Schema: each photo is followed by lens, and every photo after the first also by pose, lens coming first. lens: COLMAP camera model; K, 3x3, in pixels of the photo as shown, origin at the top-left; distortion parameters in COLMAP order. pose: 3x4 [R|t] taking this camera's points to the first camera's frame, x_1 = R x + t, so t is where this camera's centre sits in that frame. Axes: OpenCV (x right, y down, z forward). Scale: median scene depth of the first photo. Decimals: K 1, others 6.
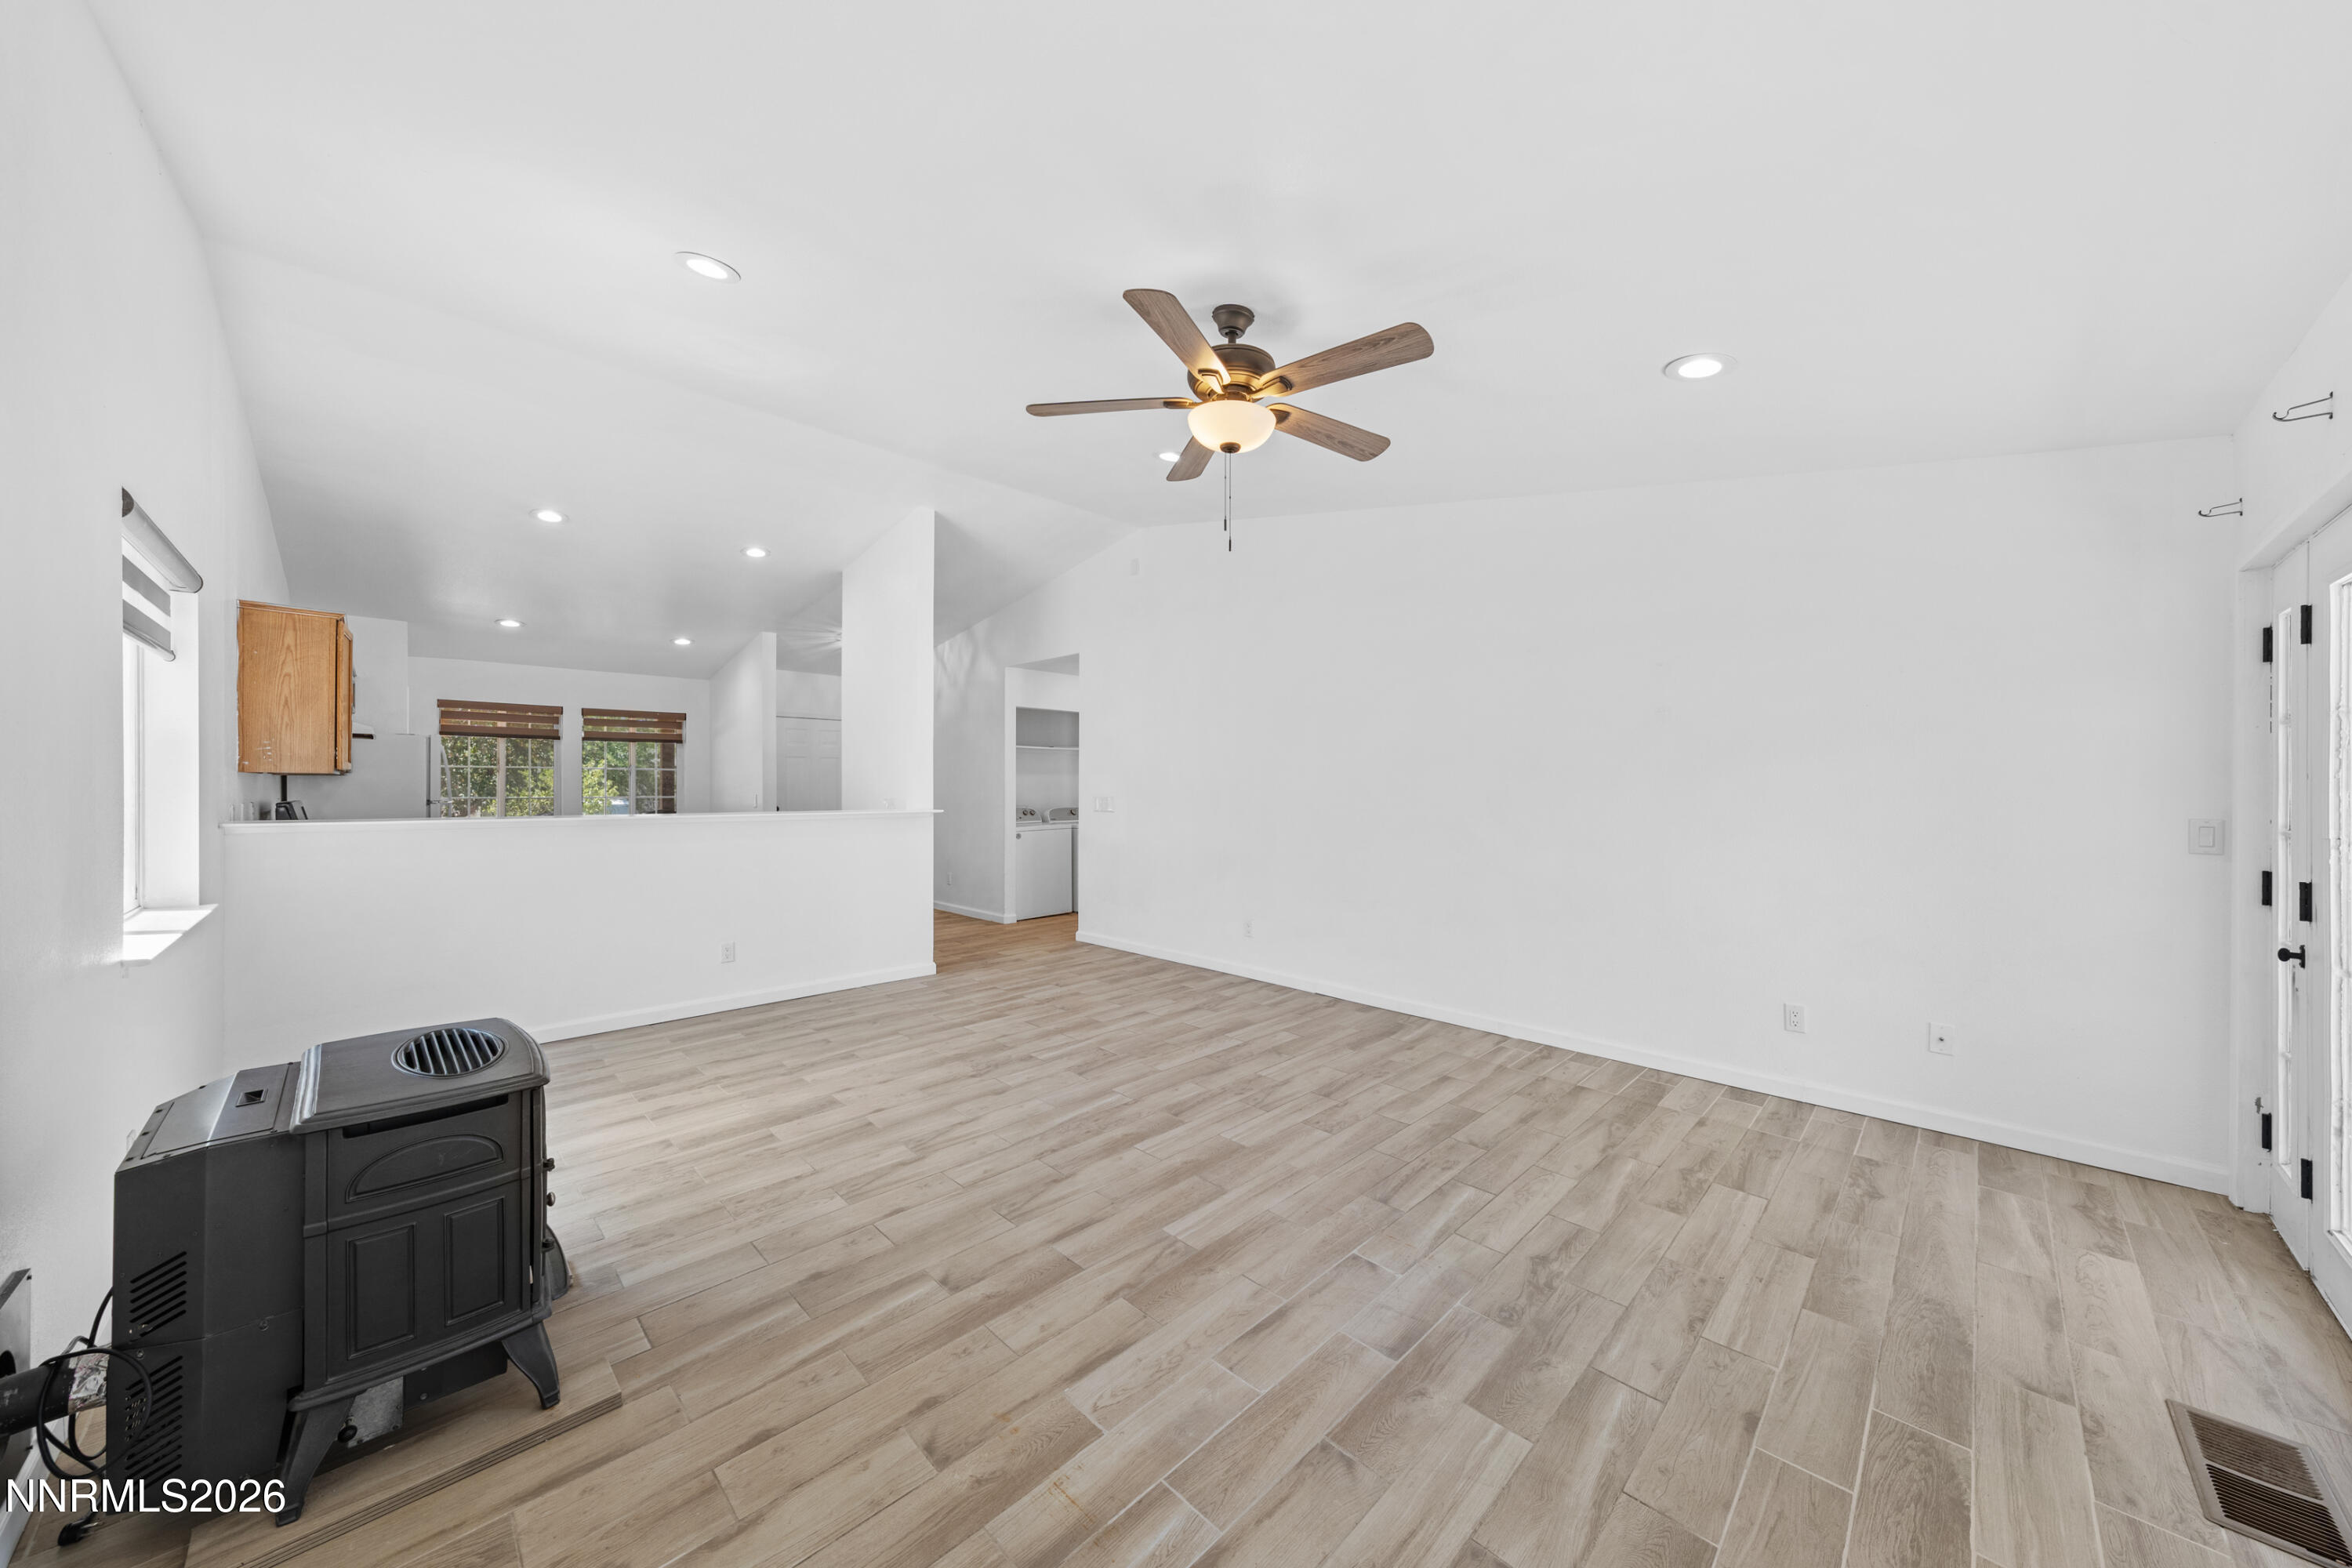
lens RADIAL K [[799.8, 0, 1185.5], [0, 799.8, 784.7], [0, 0, 1]] dist [-0.001132, -0.000323]
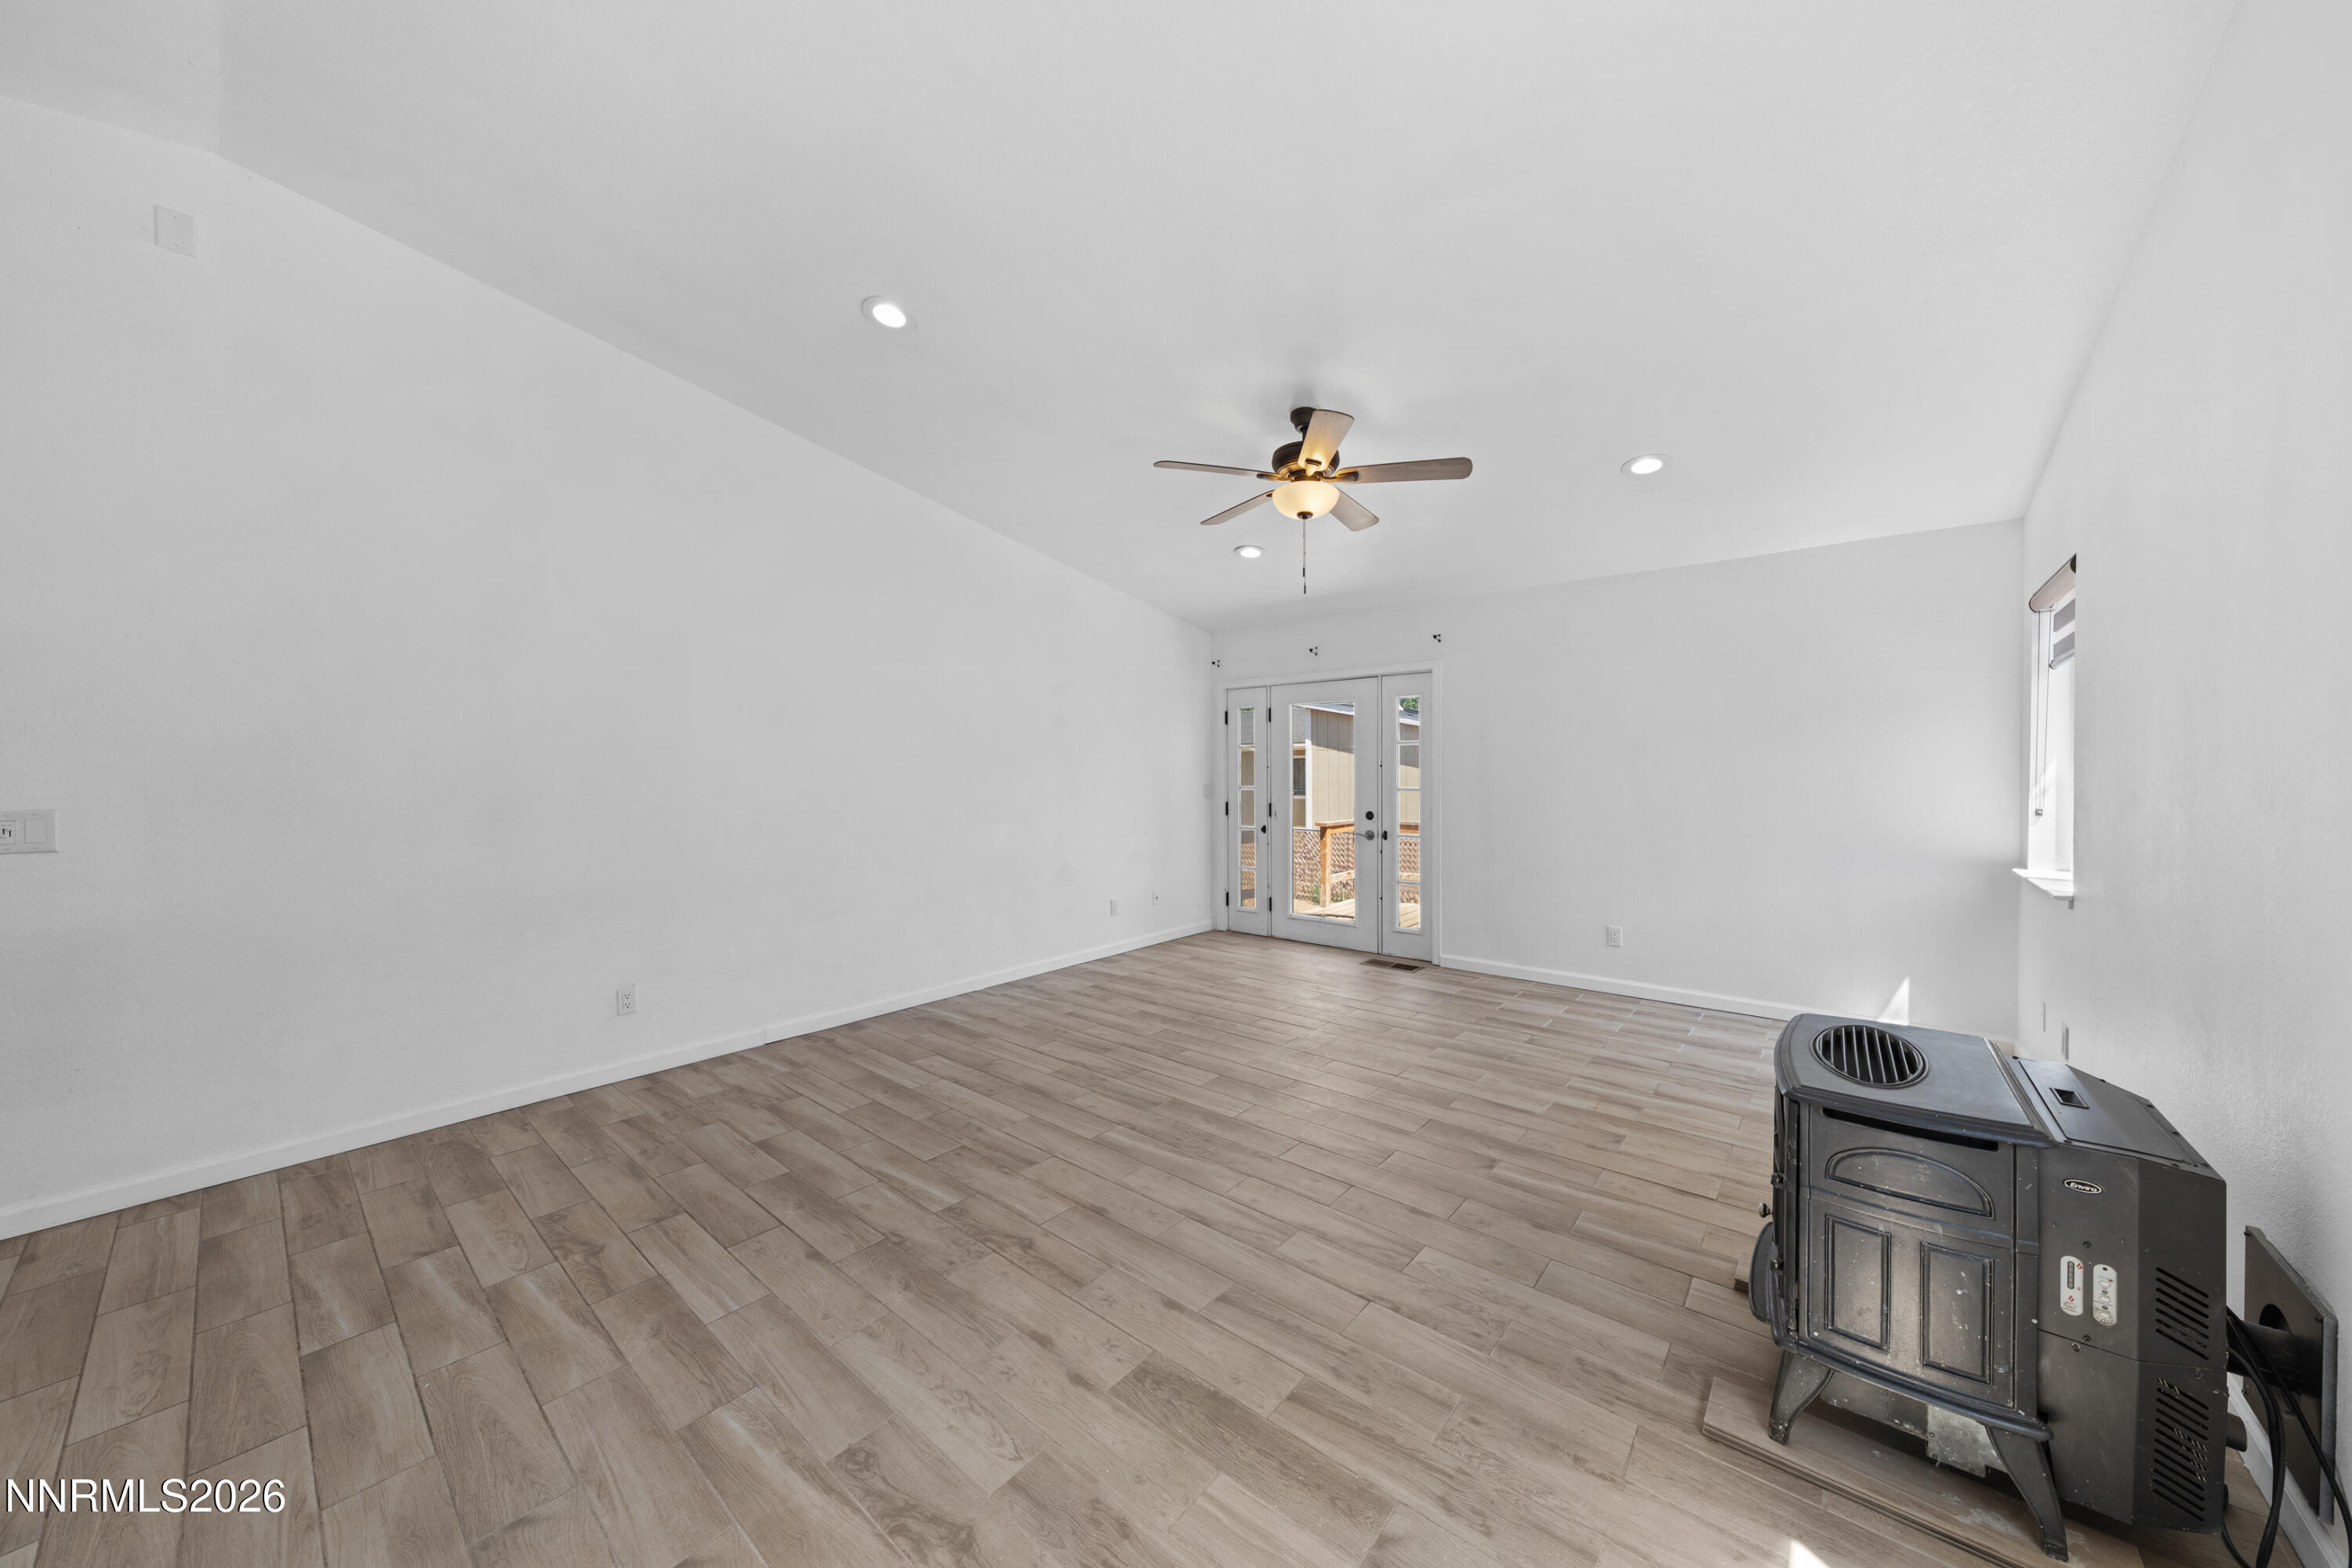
lens RADIAL K [[799.8, 0, 1180.2], [0, 799.8, 779.1], [0, 0, 1]] dist [-0.001132, -0.000323]
pose [[-0.082116, -0.012973, 0.996538, -0.989474], [0.004426, 0.999901, 0.013382, -0.003406], [-0.996613, 0.005510, -0.082051, 1.041548]]
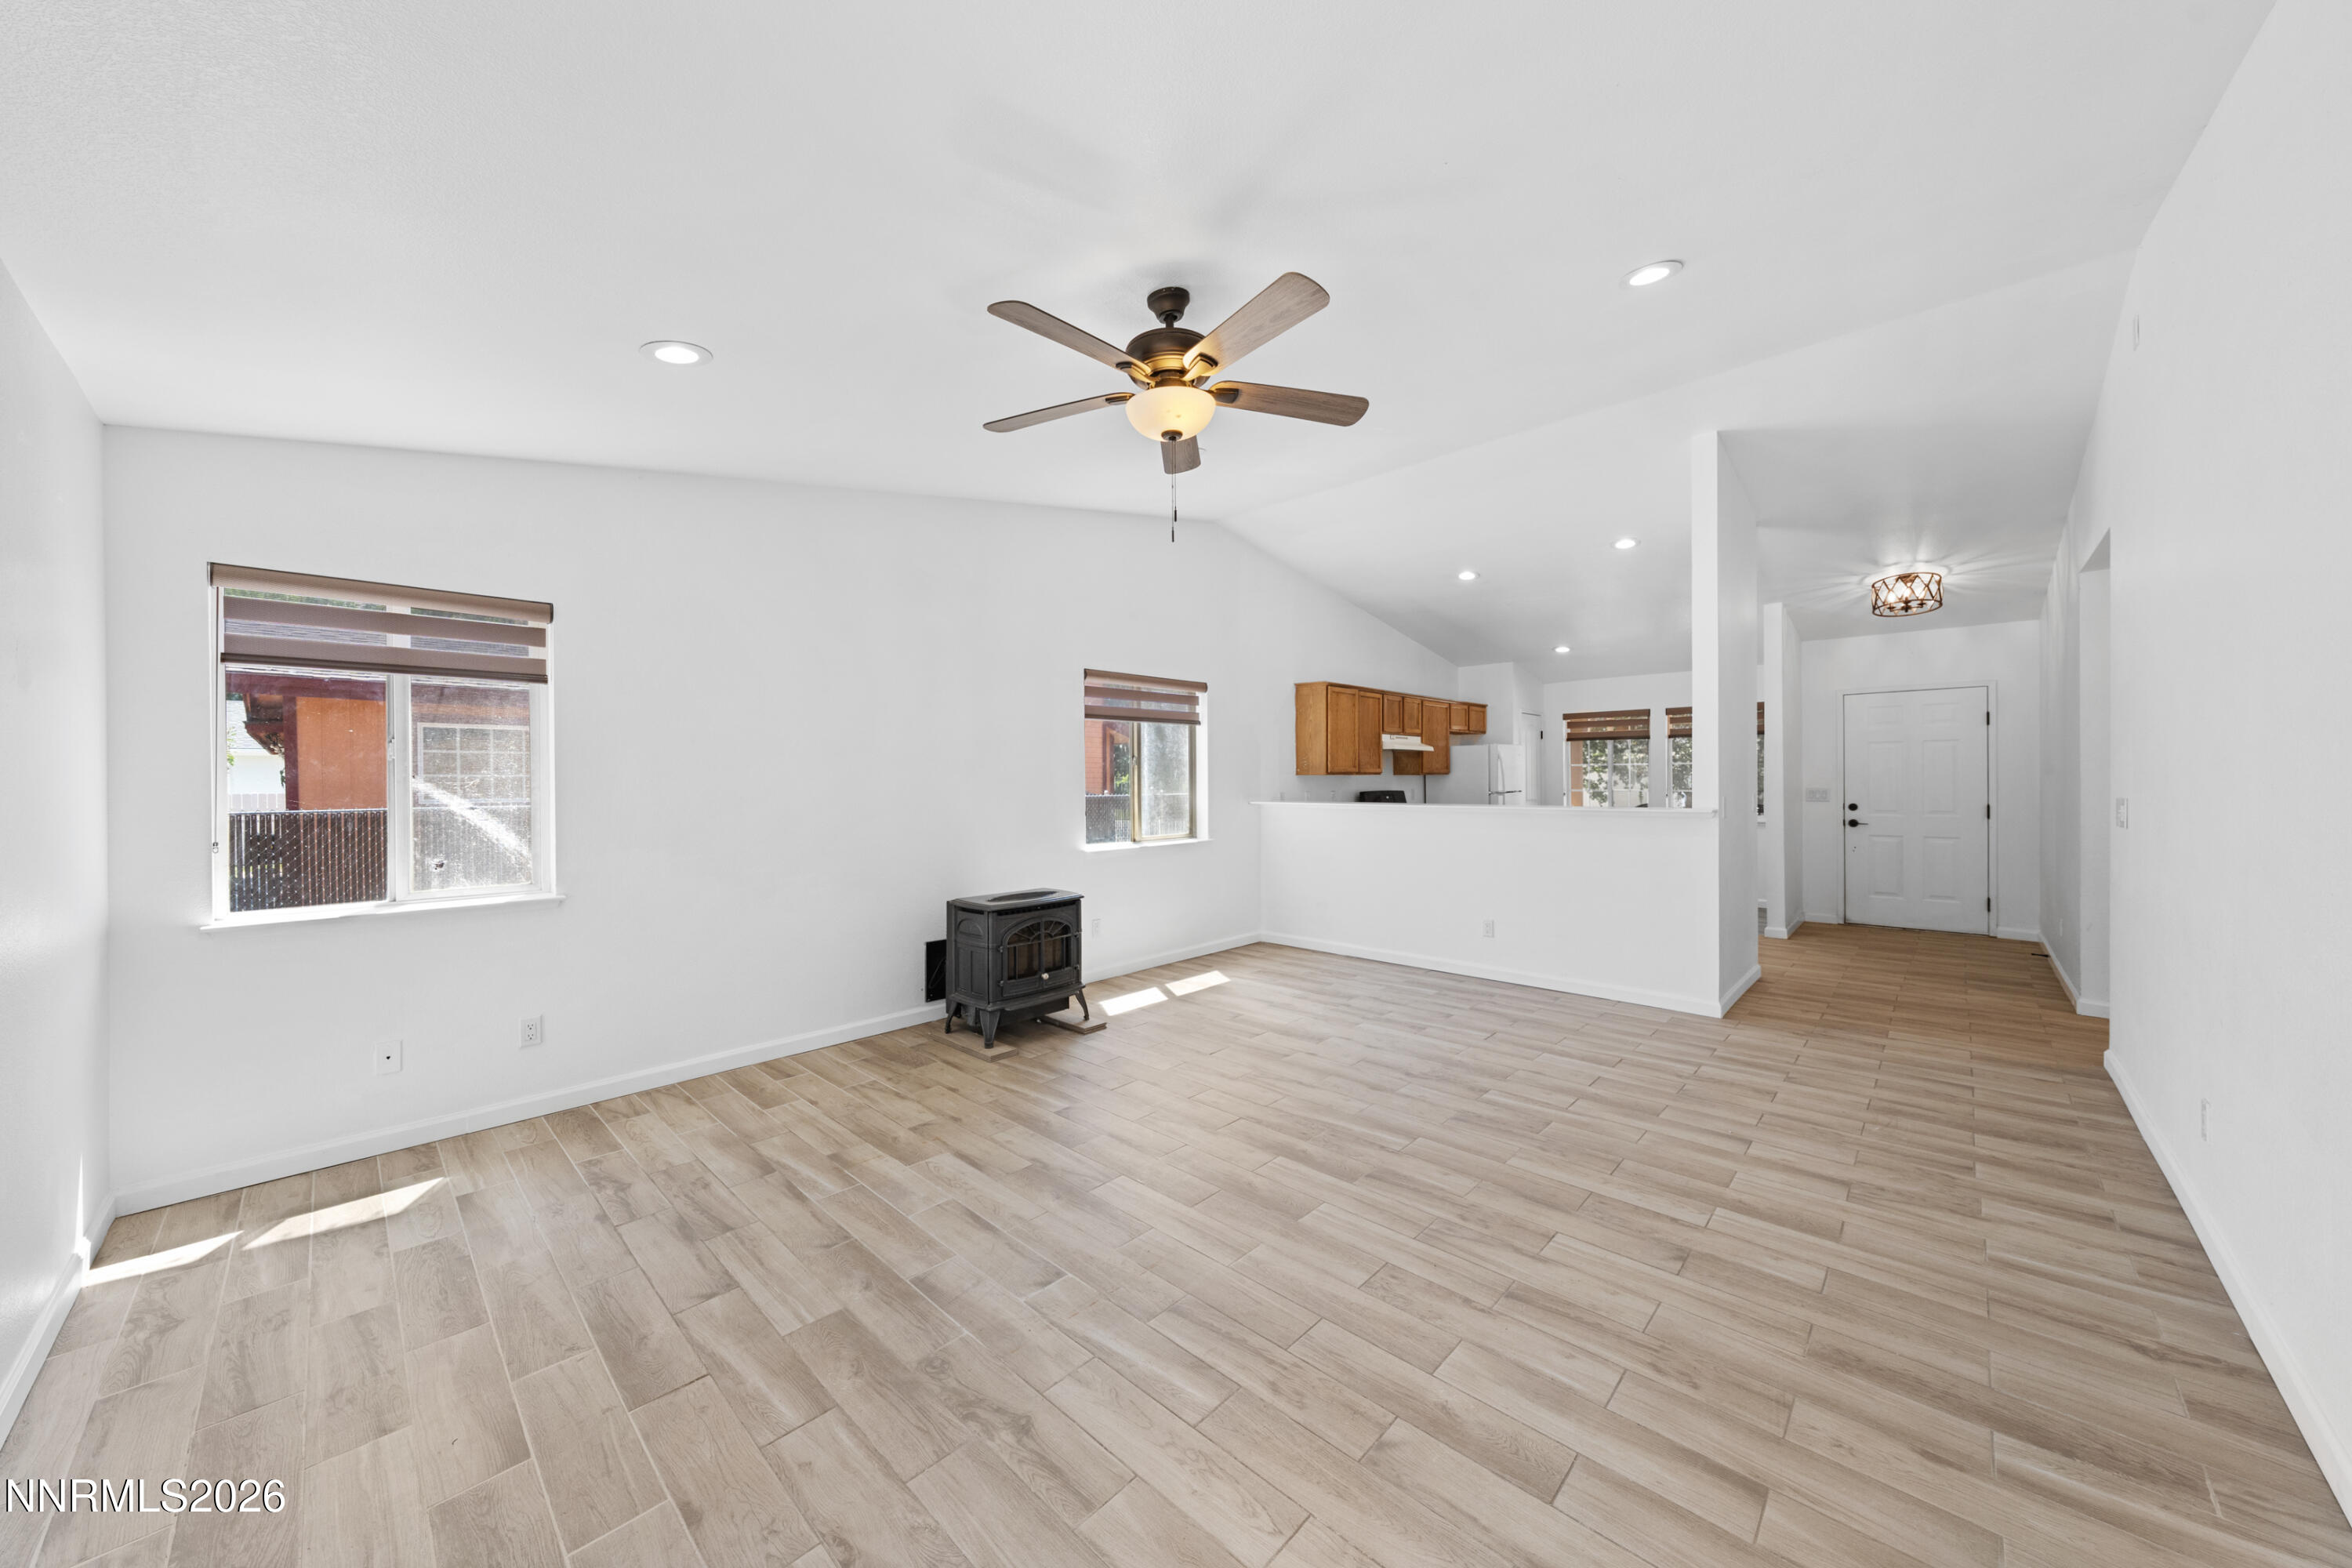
lens RADIAL K [[815.2, 0, 1183.4], [0, 815.2, 783.5], [0, 0, 1]] dist [0.000439, -0.000493]
pose [[0.024459, 0.001504, -0.999700, 0.826626], [0.006295, 0.999979, 0.001659, 0.000447], [0.999681, -0.006334, 0.024449, 0.780546]]
